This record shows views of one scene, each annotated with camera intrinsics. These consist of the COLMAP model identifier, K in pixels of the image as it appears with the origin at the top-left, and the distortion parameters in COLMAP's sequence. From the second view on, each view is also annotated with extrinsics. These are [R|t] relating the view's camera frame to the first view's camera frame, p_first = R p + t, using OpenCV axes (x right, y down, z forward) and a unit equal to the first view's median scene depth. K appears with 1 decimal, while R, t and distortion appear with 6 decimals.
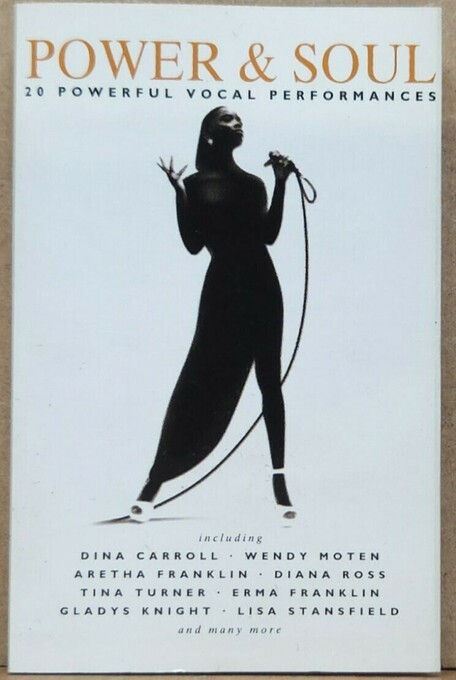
lens RADIAL K [[446.6, 0, 227.5], [0, 446.6, 339.0], [0, 0, 1]] dist [0.000010, 0.000032]
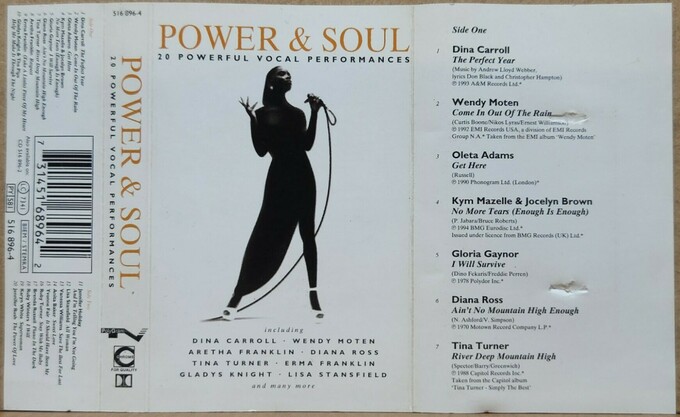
lens RADIAL K [[452.6, 0, 339.6], [0, 452.6, 207.0], [0, 0, 1]] dist [-0.000467, -0.000112]
pose [[0.986784, 0.000273, 0.162038, -0.060576], [0.000438, 0.999990, -0.004354, 0.002410], [-0.162038, 0.004367, 0.986775, -0.670008]]
